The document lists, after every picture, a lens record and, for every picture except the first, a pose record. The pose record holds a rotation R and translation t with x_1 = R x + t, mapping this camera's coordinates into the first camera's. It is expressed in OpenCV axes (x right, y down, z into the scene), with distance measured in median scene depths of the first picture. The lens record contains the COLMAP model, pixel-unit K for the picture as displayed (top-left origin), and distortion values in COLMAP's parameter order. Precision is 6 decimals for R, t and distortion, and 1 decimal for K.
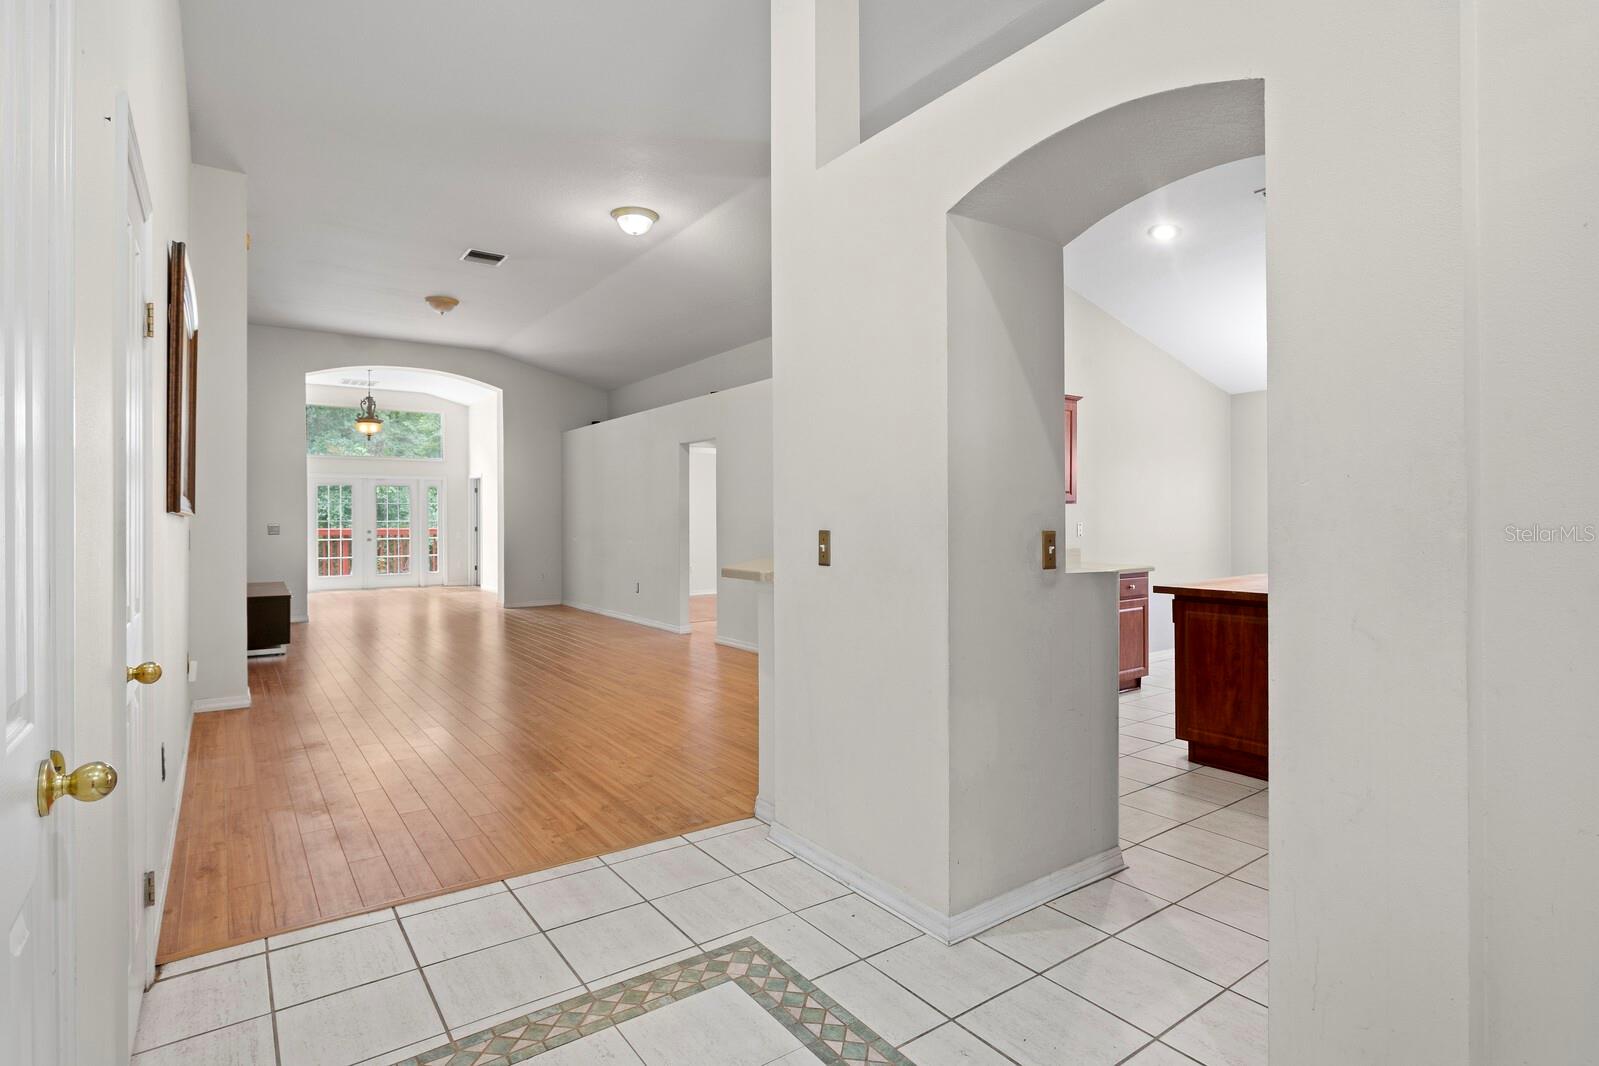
lens RADIAL K [[795.9, 0, 796.6], [0, 795.9, 519.8], [0, 0, 1]] dist [-0.000096, 0.000270]
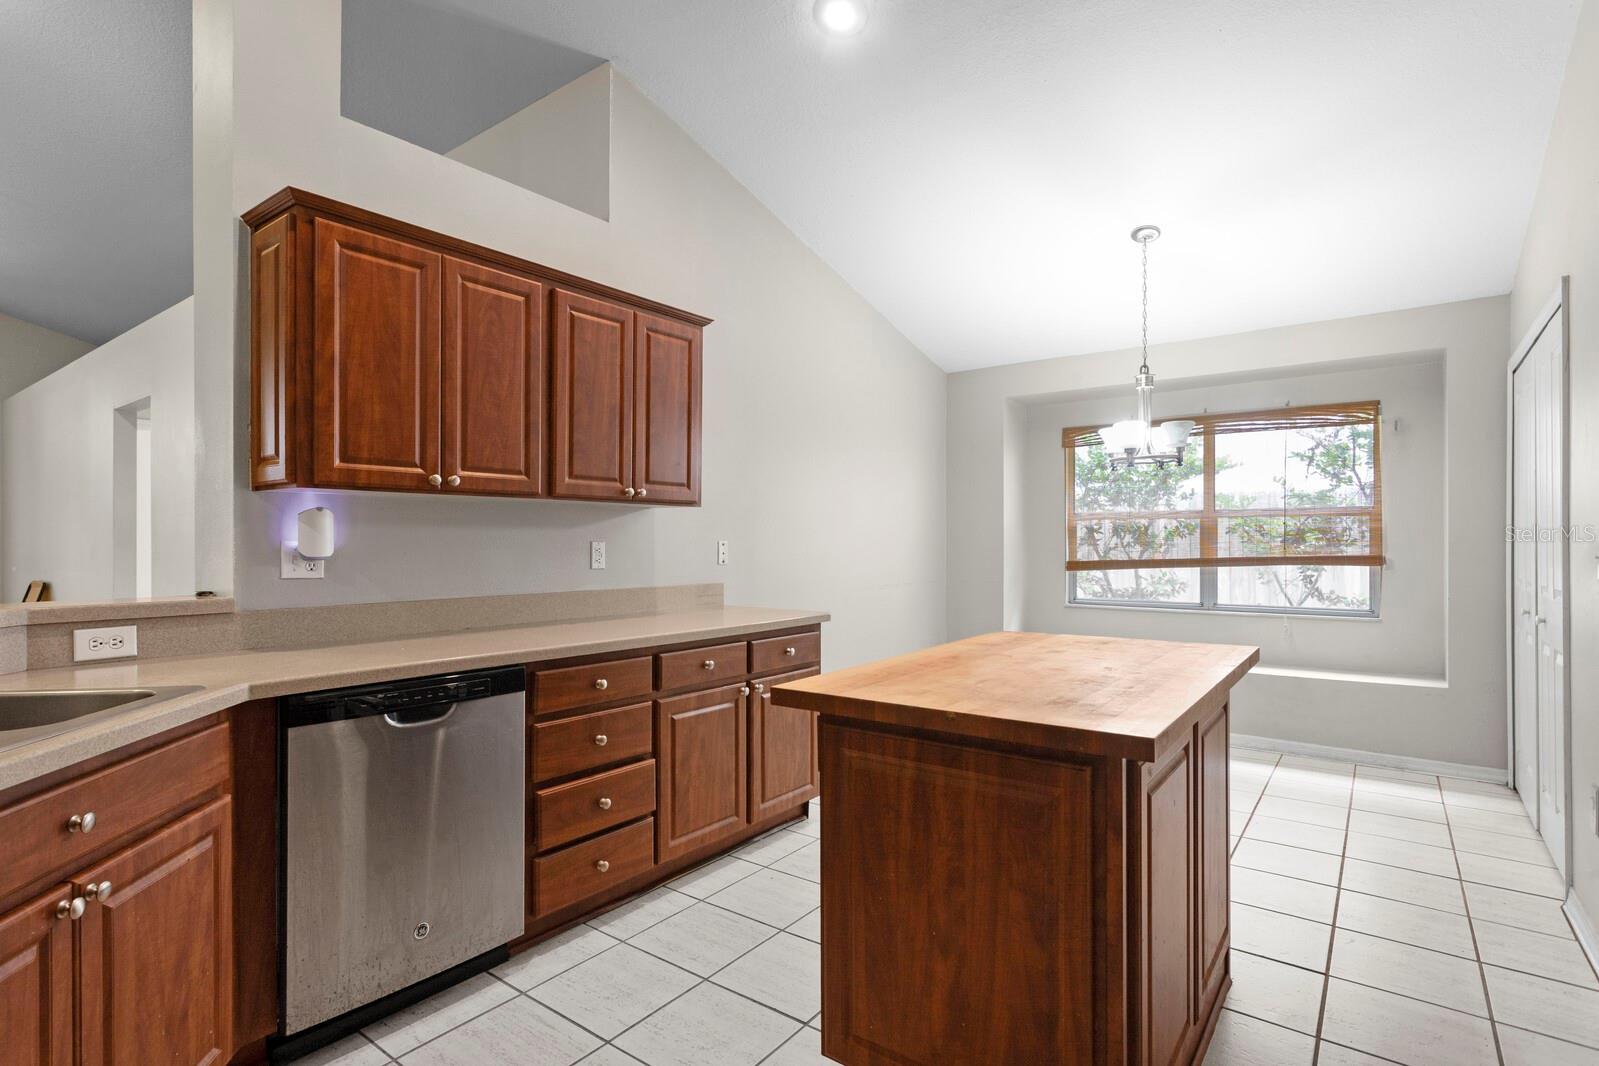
lens RADIAL K [[795.9, 0, 794.6], [0, 795.9, 538.2], [0, 0, 1]] dist [-0.000096, 0.000270]
pose [[0.951290, 0.006615, 0.308227, 0.349413], [-0.003306, 0.999931, -0.011257, 0.012386], [-0.308281, 0.009690, 0.951246, 0.639716]]
